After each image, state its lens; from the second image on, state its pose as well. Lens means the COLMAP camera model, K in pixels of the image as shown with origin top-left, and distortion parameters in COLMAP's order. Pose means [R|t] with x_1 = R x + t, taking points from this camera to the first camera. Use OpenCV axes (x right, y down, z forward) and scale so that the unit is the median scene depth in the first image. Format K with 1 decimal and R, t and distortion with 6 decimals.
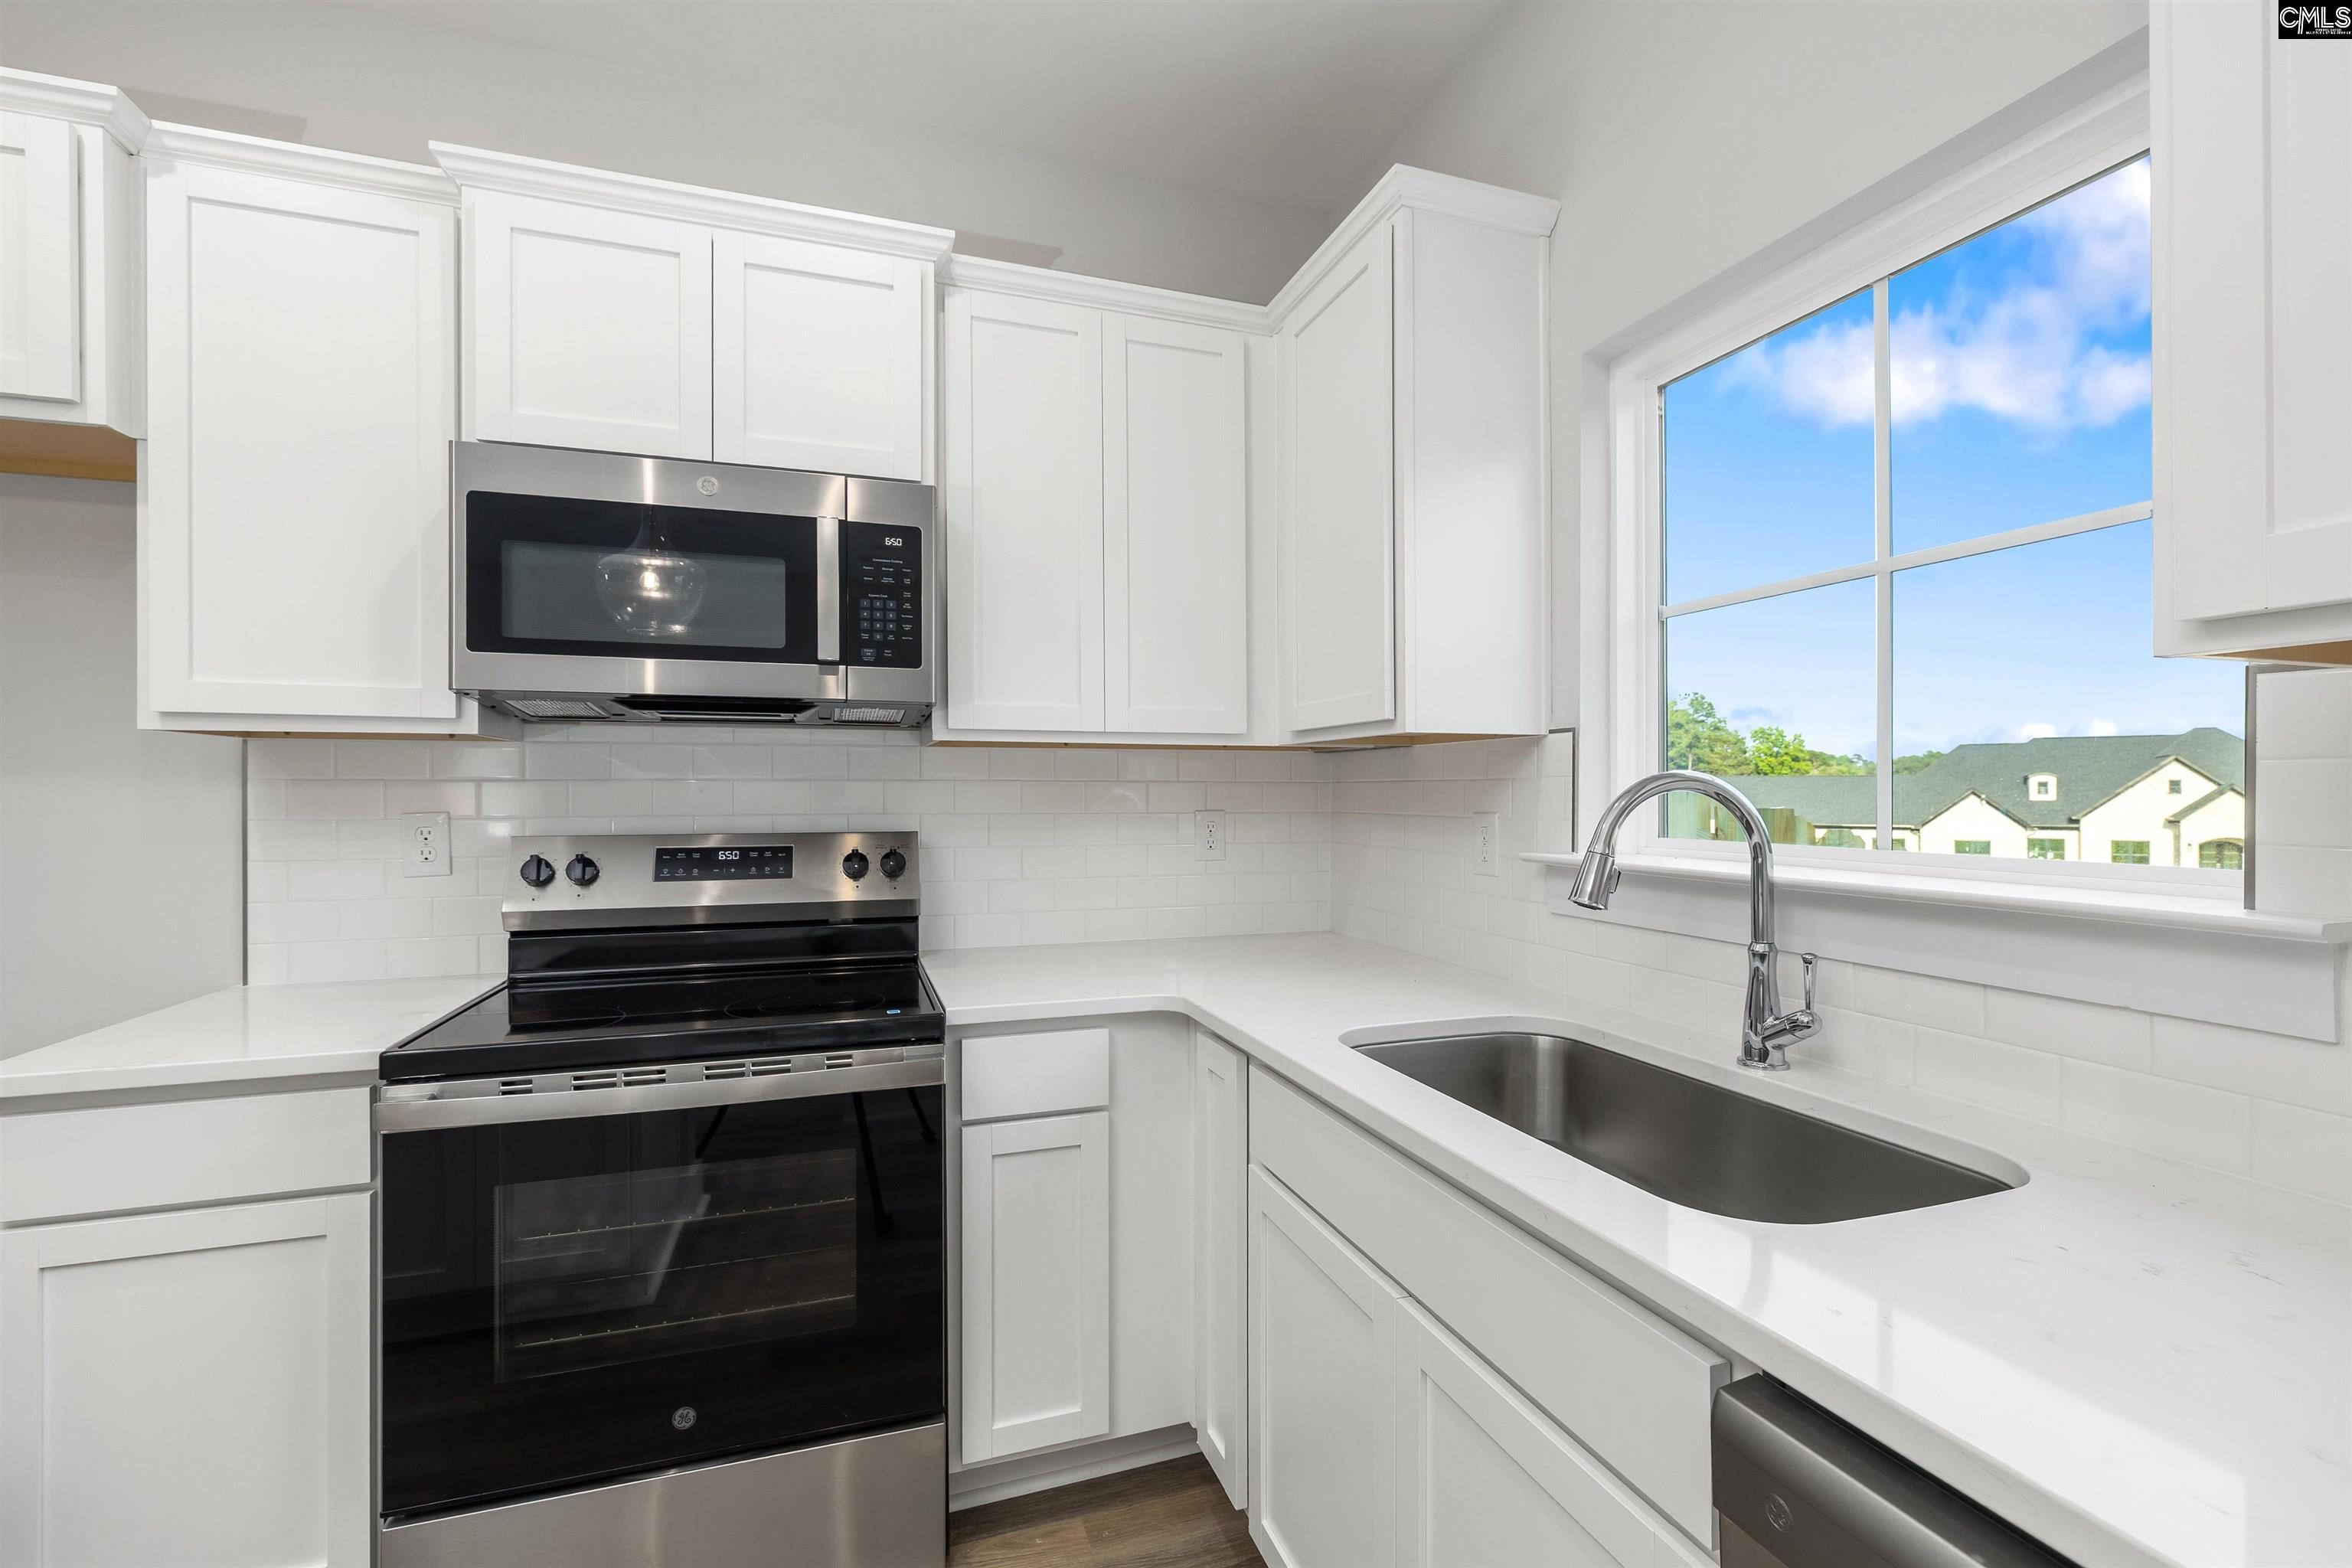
lens RADIAL K [[1016.6, 0, 1176.0], [0, 1016.6, 784.0], [0, 0, 1]] dist [0.000865, 0.000342]
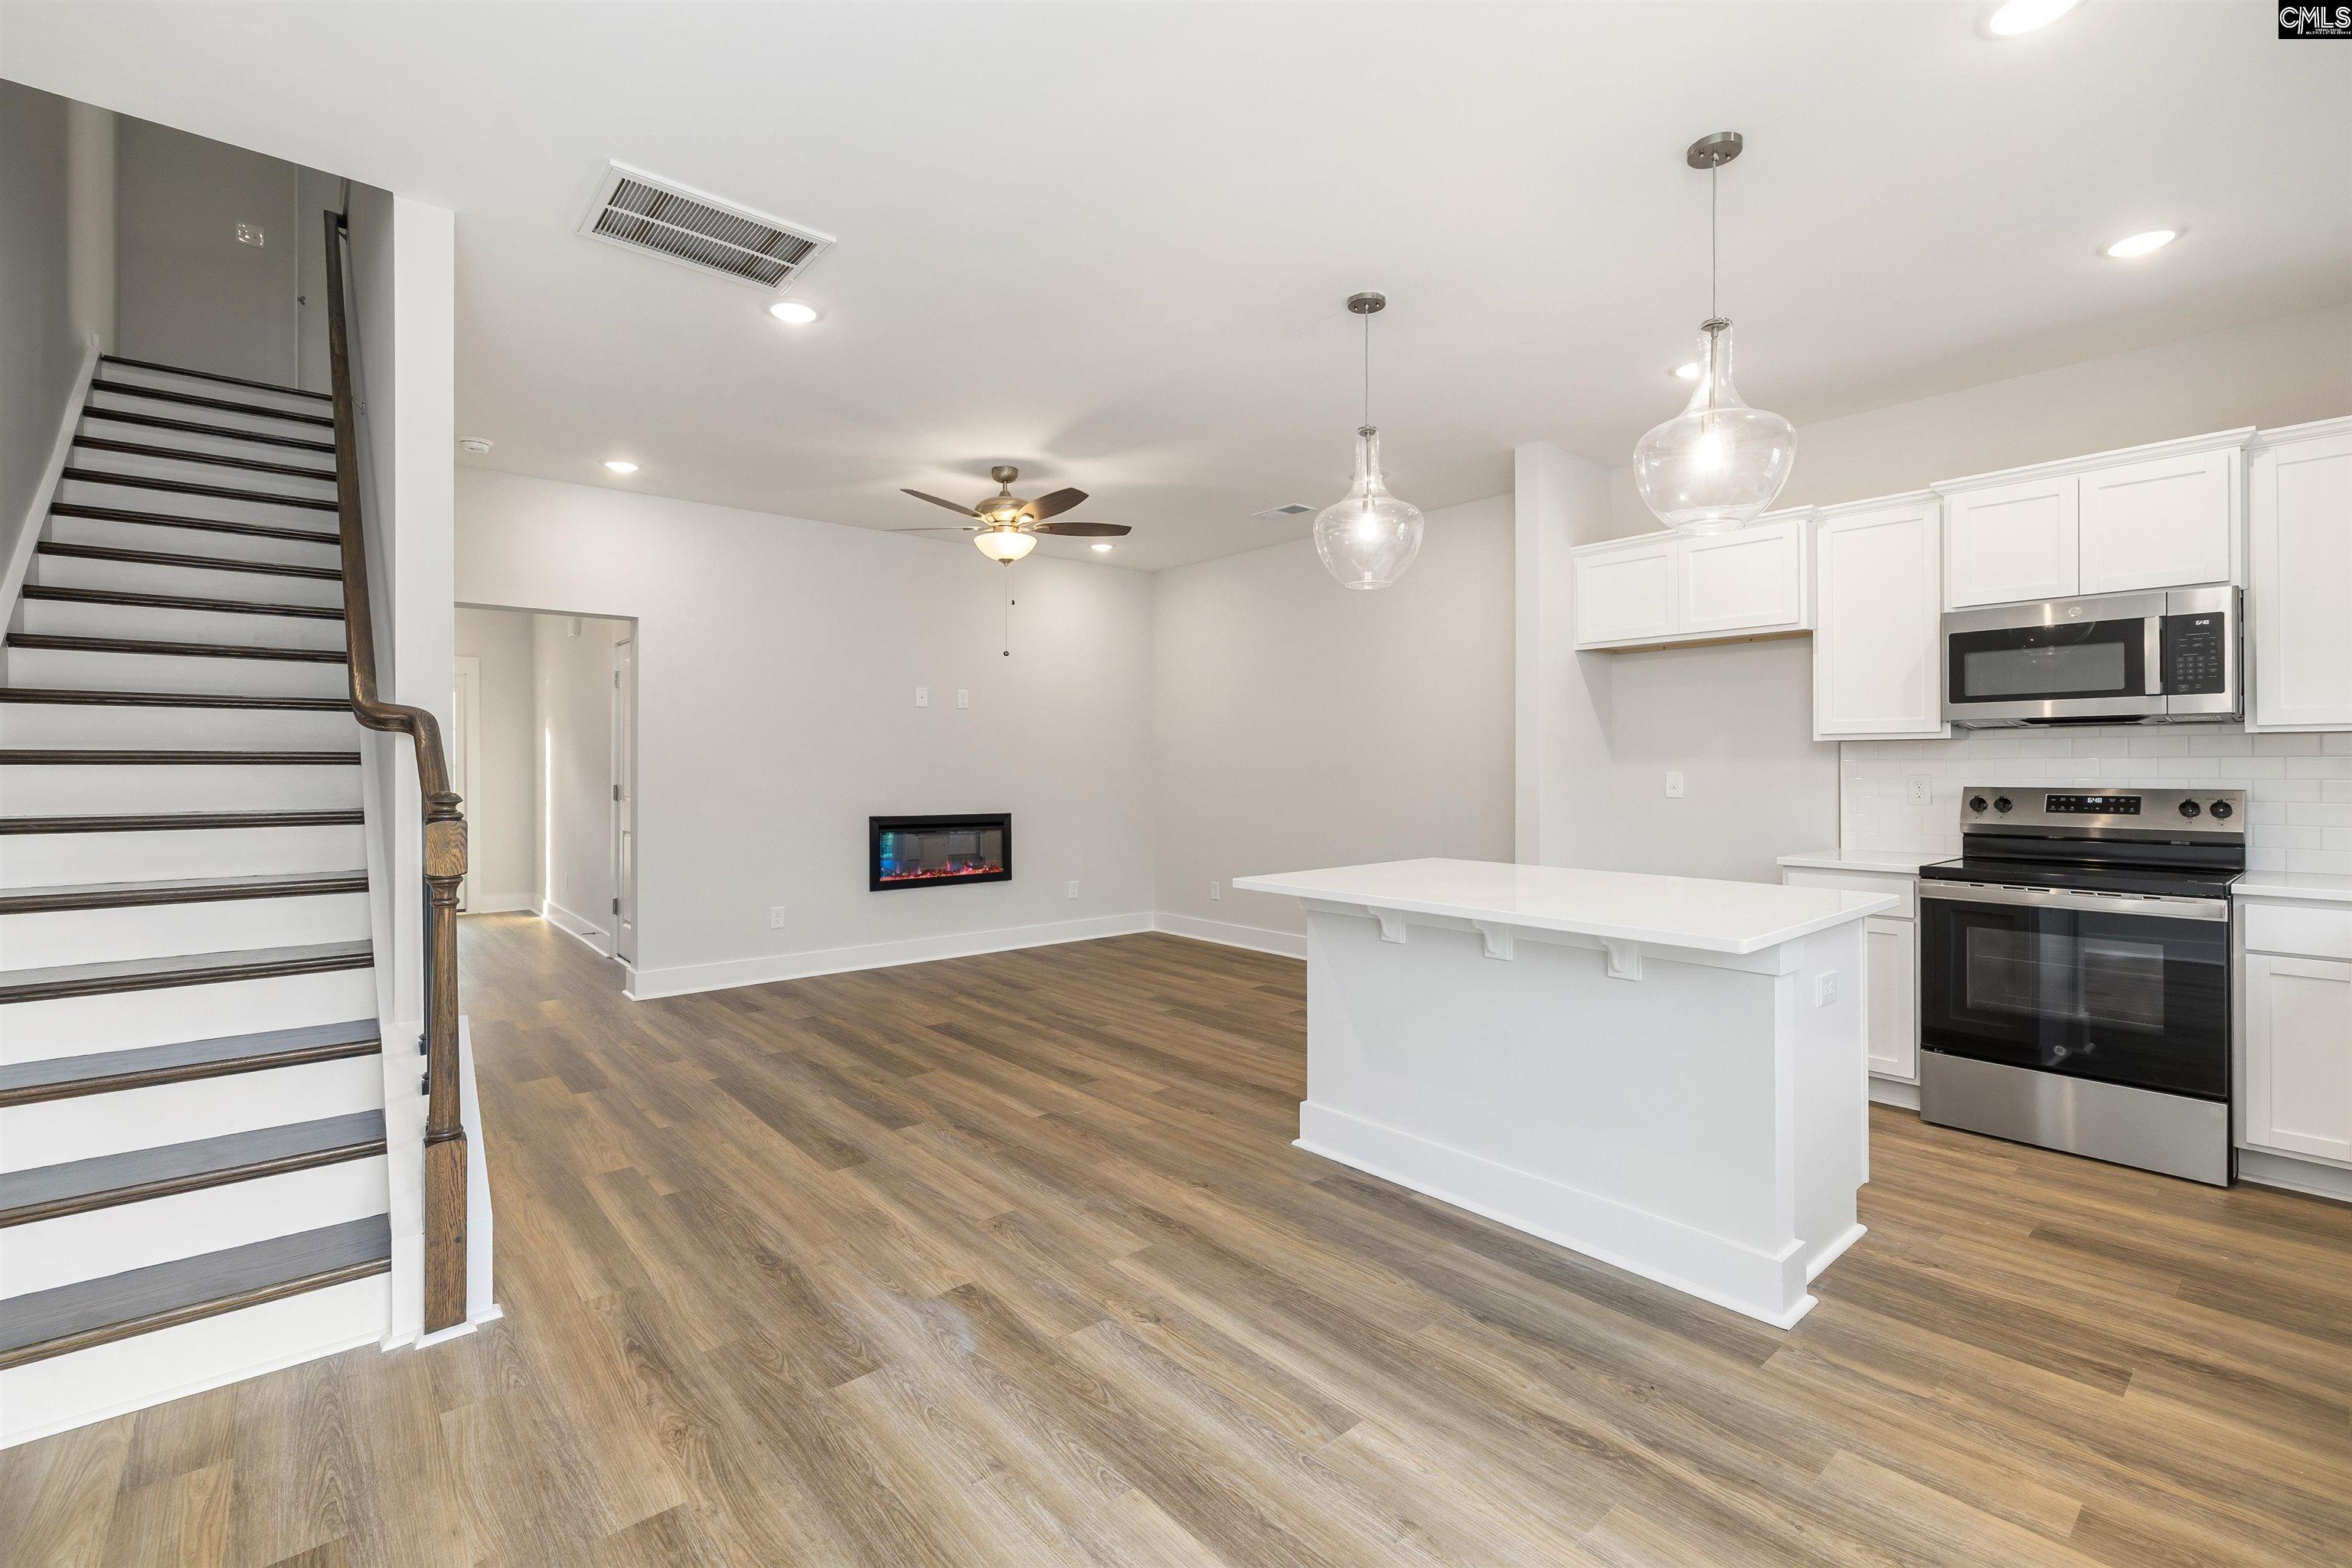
lens RADIAL K [[1017.3, 0, 1177.7], [0, 1017.3, 770.2], [0, 0, 1]] dist [-0.001217, -0.000398]
pose [[0.376163, 0.002569, -0.926550, 0.702040], [0.008091, 0.999949, 0.006057, -0.007362], [0.926518, -0.009775, 0.376123, -1.341538]]
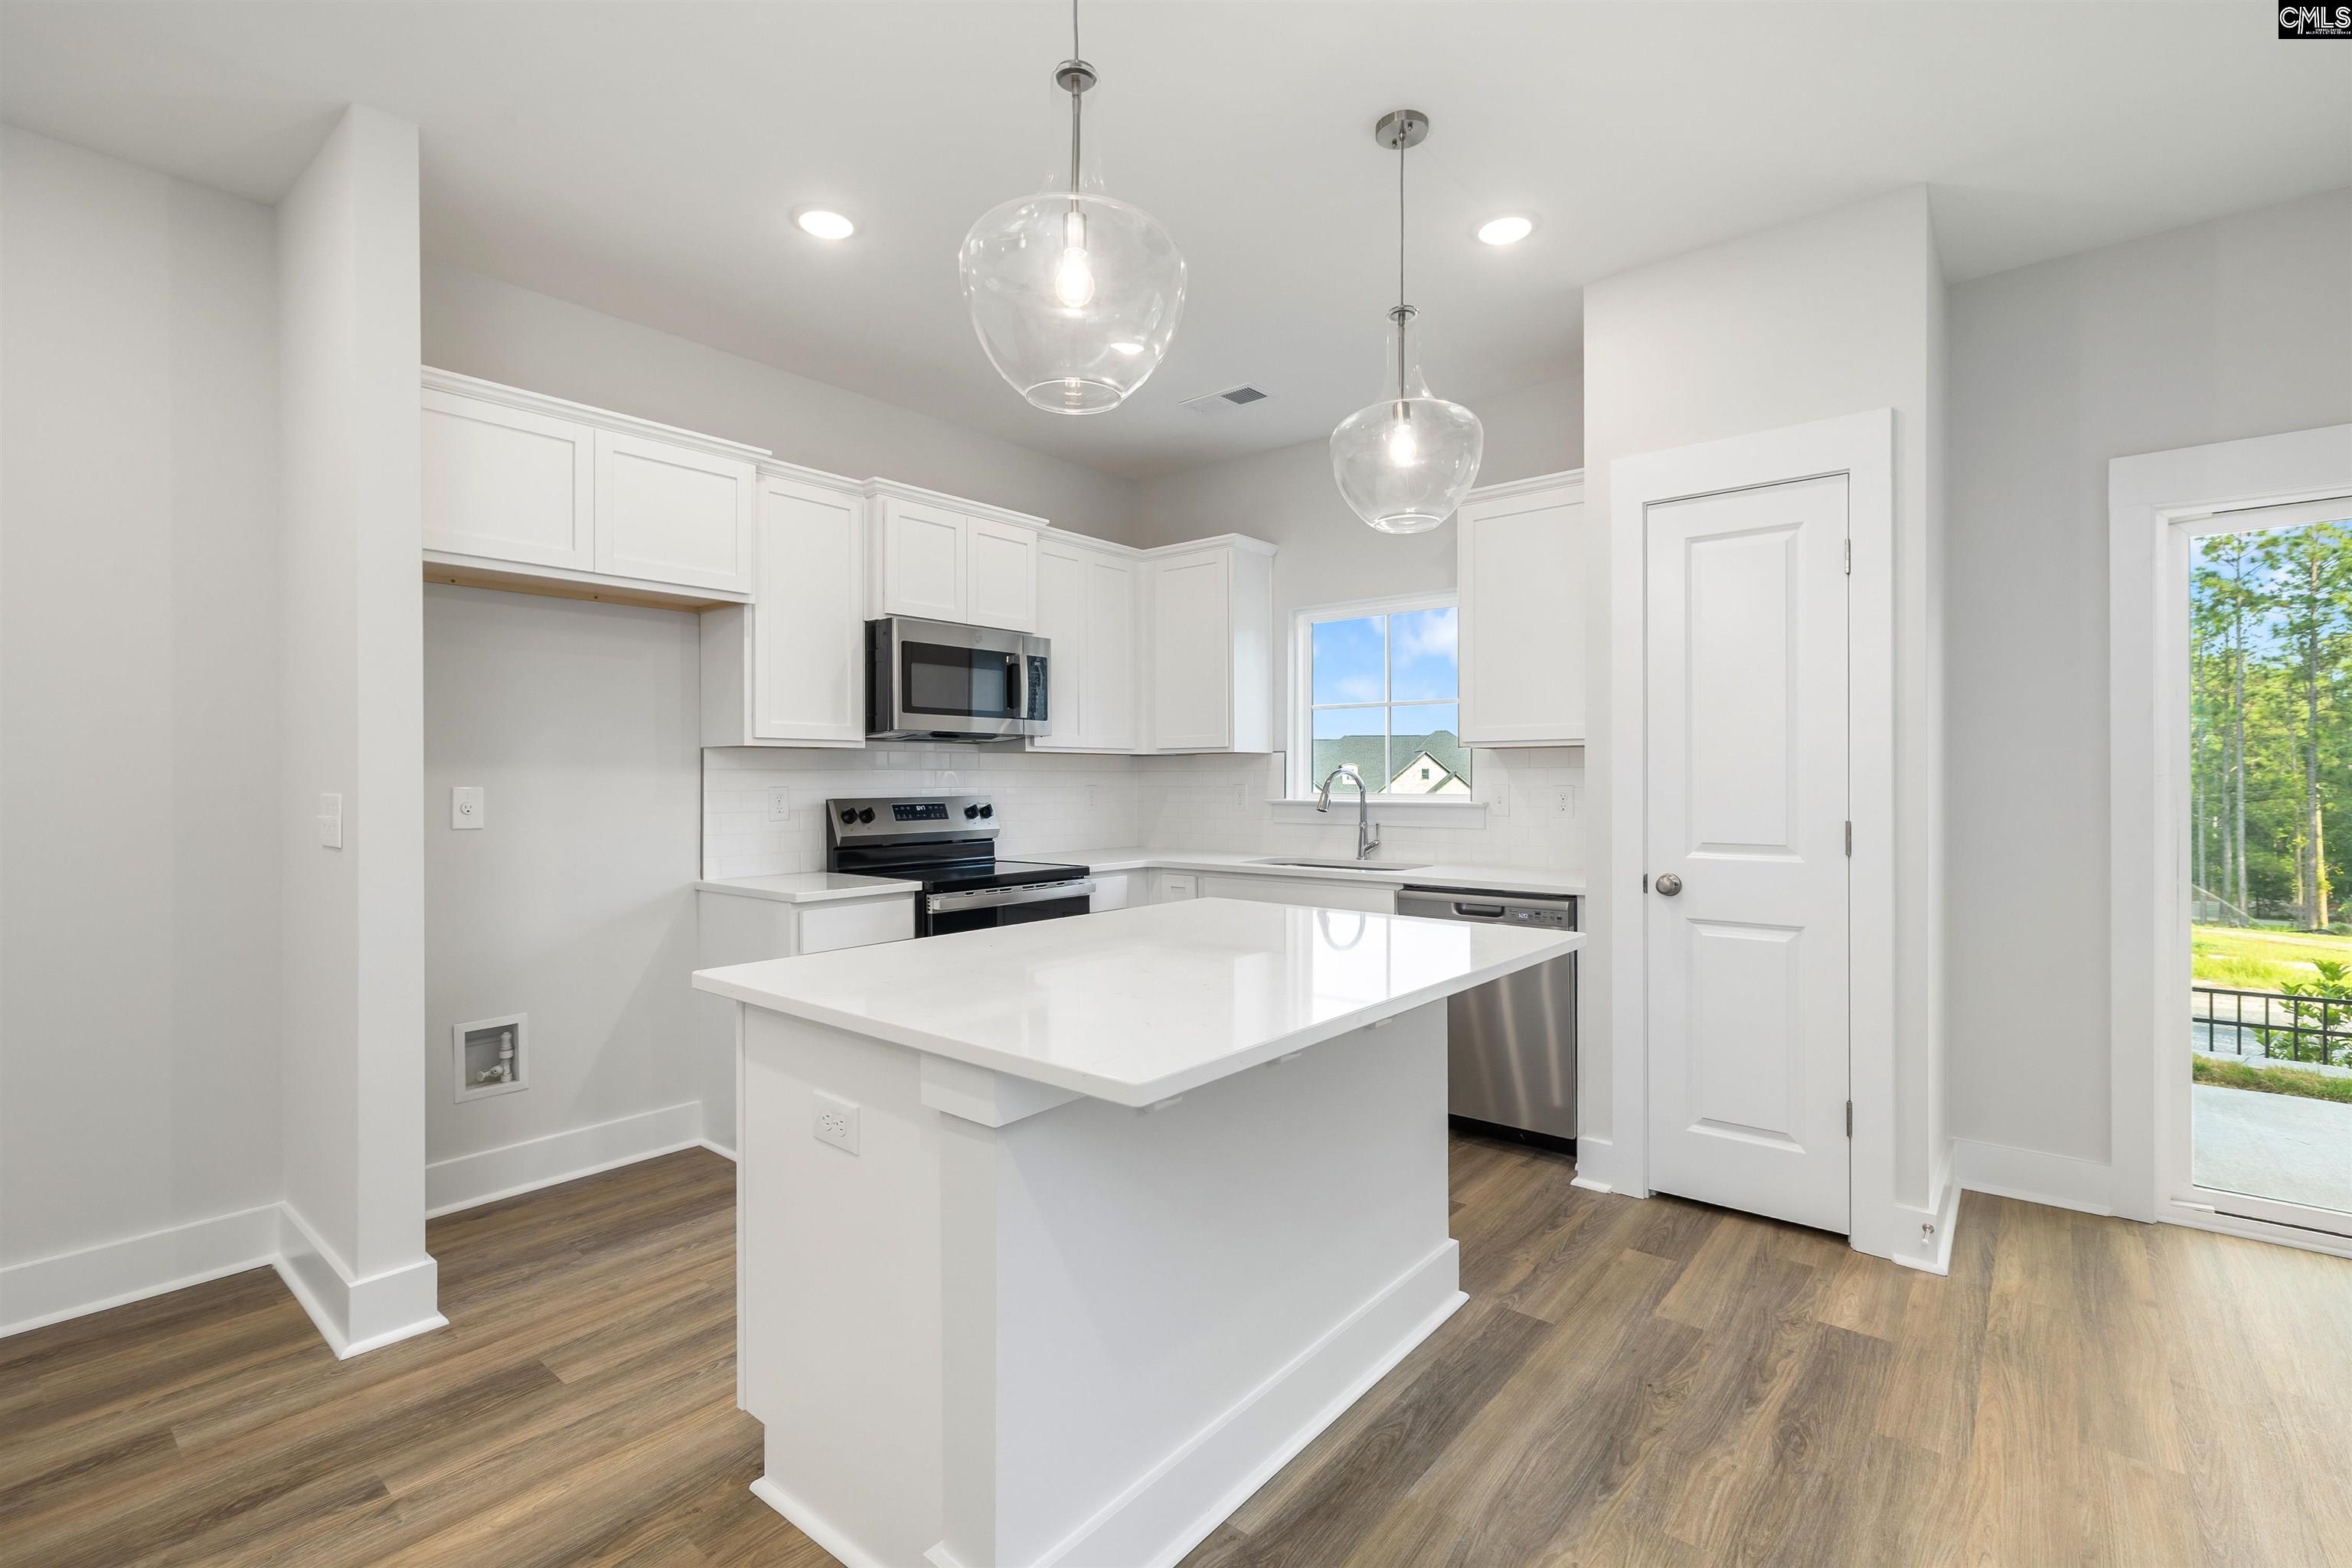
lens RADIAL K [[1045.0, 0, 1176.0], [0, 1045.0, 784.0], [0, 0, 1]] dist [-0.001538, -0.000204]
pose [[0.855846, -0.004896, 0.517208, -1.243064], [-0.001514, 0.999927, 0.011969, -0.002654], [-0.517229, -0.011027, 0.855776, -1.156958]]
